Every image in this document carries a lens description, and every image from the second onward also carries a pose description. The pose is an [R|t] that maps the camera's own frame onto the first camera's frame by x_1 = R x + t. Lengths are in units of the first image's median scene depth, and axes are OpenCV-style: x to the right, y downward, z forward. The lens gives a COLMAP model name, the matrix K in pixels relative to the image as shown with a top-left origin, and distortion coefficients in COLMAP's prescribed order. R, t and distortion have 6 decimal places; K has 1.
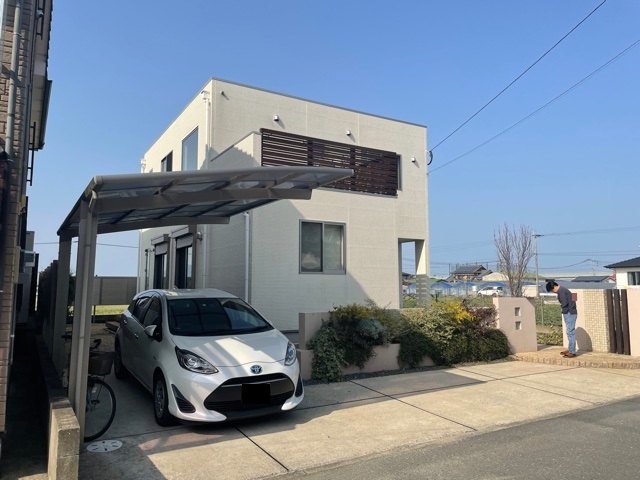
lens RADIAL K [[485.9, 0, 321.4], [0, 485.9, 237.3], [0, 0, 1]] dist [0.074772, -0.085195]
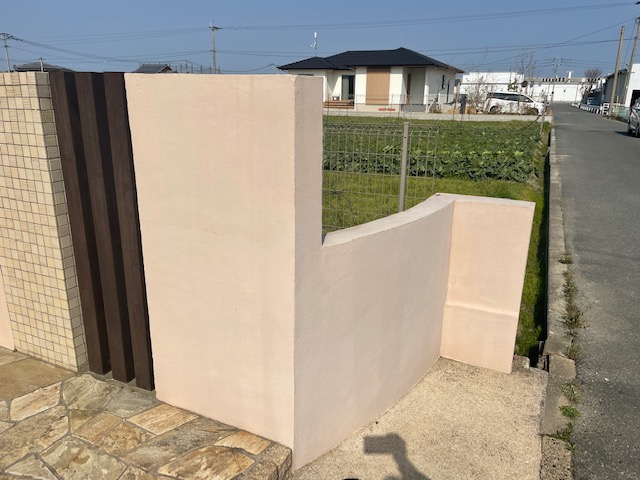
lens RADIAL K [[485.9, 0, 319.3], [0, 485.9, 239.2], [0, 0, 1]] dist [0.074772, -0.085195]
pose [[0.836156, -0.144785, 0.529038, 0.124351], [-0.069603, 0.928725, 0.364179, 0.019897], [-0.544058, -0.341333, 0.766481, 0.175167]]
